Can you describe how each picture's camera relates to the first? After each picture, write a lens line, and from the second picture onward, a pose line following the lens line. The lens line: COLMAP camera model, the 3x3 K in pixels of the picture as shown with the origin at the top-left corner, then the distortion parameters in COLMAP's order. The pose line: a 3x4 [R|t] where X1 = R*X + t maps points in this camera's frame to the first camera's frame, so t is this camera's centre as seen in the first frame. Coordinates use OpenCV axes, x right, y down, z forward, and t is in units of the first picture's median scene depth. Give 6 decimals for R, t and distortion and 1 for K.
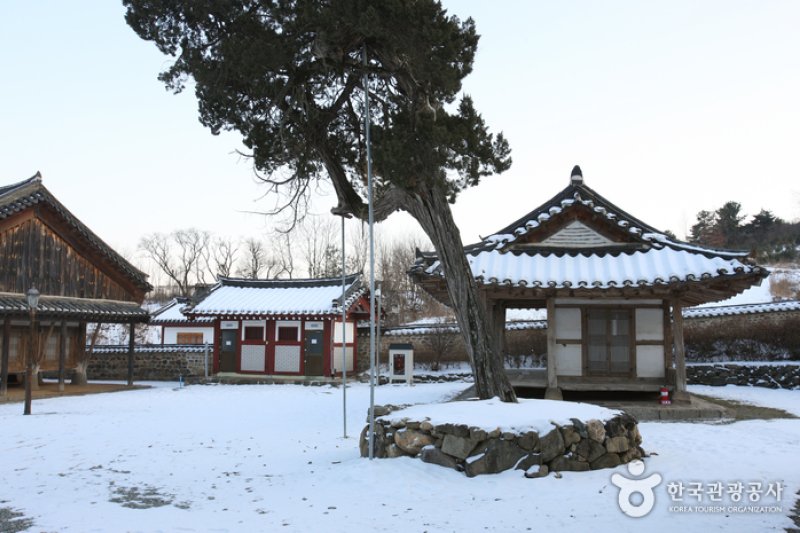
lens RADIAL K [[767.0, 0, 393.7], [0, 767.0, 282.3], [0, 0, 1]] dist [0.040614, 0.000000]
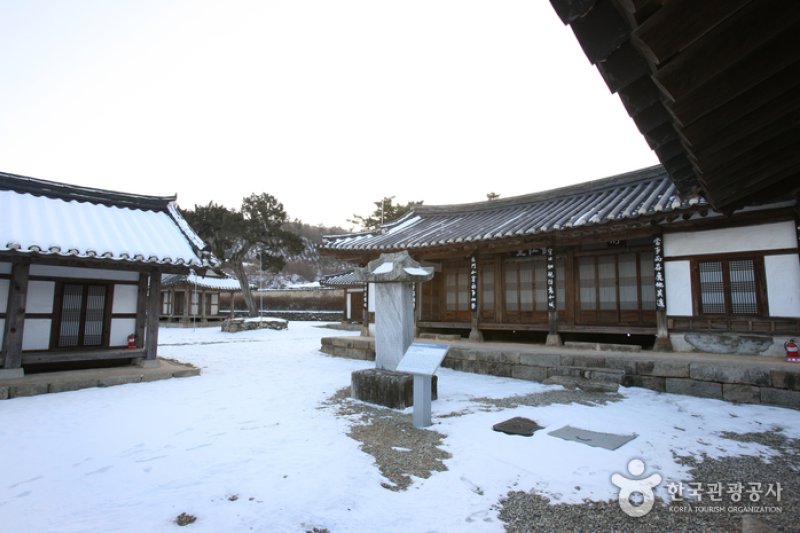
lens RADIAL K [[411.3, 0, 401.4], [0, 411.3, 261.0], [0, 0, 1]] dist [-0.012850, 0.001912]
pose [[0.268412, 0.112159, 0.956752, -0.710658], [-0.082400, 0.992232, -0.093201, -0.005402], [-0.959773, -0.053820, 0.275569, -0.153993]]
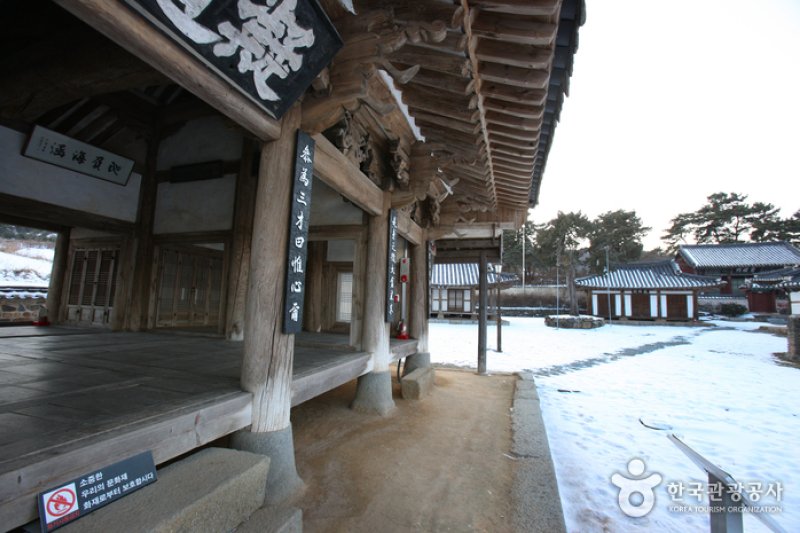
lens RADIAL K [[366.7, 0, 393.8], [0, 366.7, 265.2], [0, 0, 1]] dist [-0.050649, 0.009477]
pose [[-0.062894, 0.096944, 0.993301, -0.776493], [-0.107638, 0.988807, -0.103321, 0.074610], [-0.992199, -0.113415, -0.051756, 0.869054]]
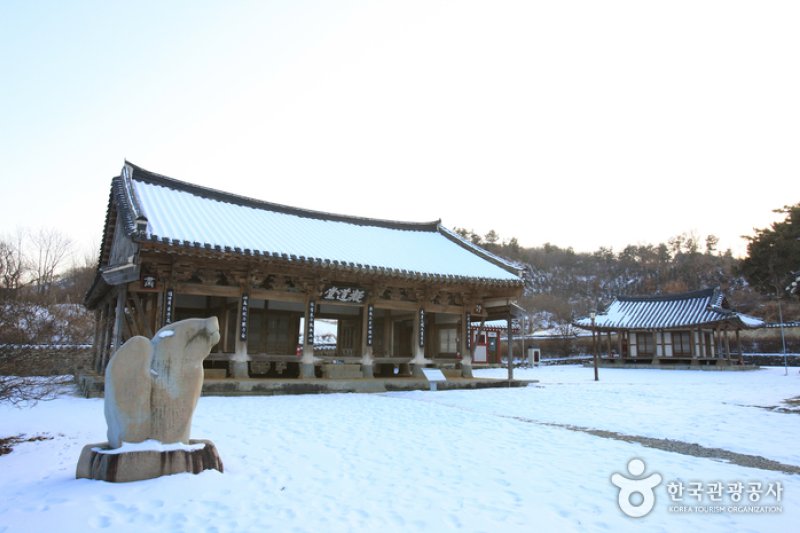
lens RADIAL K [[561.4, 0, 394.2], [0, 561.4, 268.6], [0, 0, 1]] dist [-0.027728, 0.001439]
pose [[0.590002, 0.129007, 0.797028, -1.249193], [-0.070601, 0.991615, -0.108239, 0.062207], [-0.804309, 0.007590, 0.594163, 0.433897]]
